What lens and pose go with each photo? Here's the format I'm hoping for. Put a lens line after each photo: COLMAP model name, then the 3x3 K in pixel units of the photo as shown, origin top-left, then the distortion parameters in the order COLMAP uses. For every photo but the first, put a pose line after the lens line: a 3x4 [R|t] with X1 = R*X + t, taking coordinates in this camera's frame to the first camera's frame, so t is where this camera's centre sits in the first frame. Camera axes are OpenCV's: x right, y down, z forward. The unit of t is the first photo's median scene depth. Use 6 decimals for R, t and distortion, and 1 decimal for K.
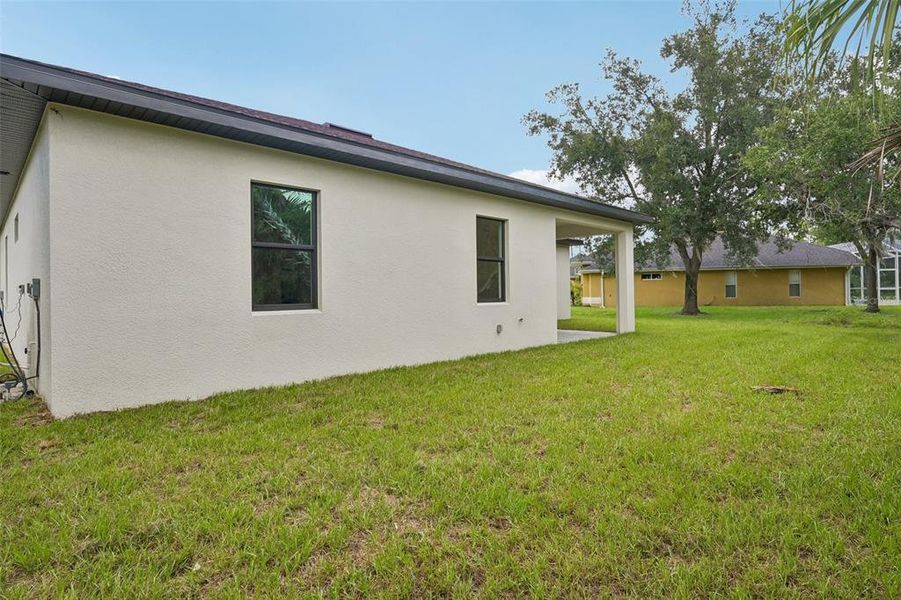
lens RADIAL K [[518.7, 0, 450.5], [0, 518.7, 300.0], [0, 0, 1]] dist [-0.000770, 0.000021]
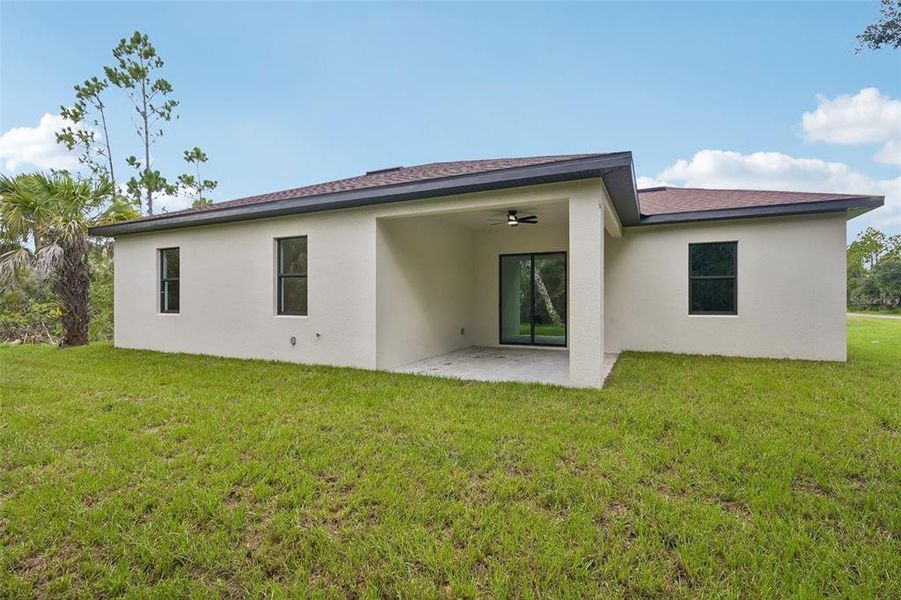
lens RADIAL K [[361.3, 0, 447.5], [0, 361.3, 308.3], [0, 0, 1]] dist [-0.000195, 0.000095]
pose [[0.349868, 0.028565, -0.936364, 0.898612], [-0.018184, 0.999554, 0.023698, -0.033942], [0.936623, 0.008735, 0.350231, 1.041085]]
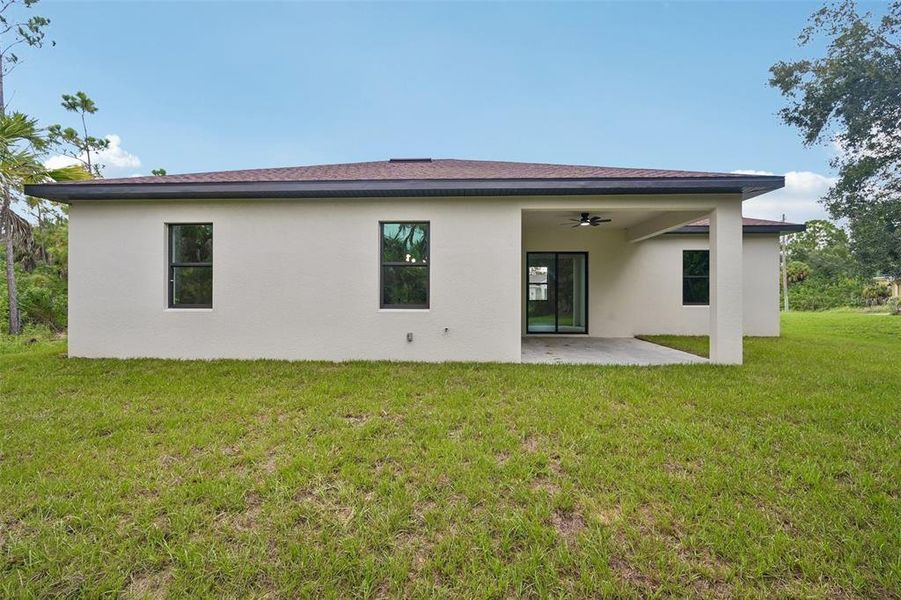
lens RADIAL K [[347.1, 0, 450.5], [0, 347.1, 300.0], [0, 0, 1]] dist [0.000701, 0.000043]
pose [[0.646007, 0.019070, -0.763093, 0.633168], [-0.021653, 0.999743, 0.006654, -0.018621], [0.763024, 0.012225, 0.646254, 0.645673]]
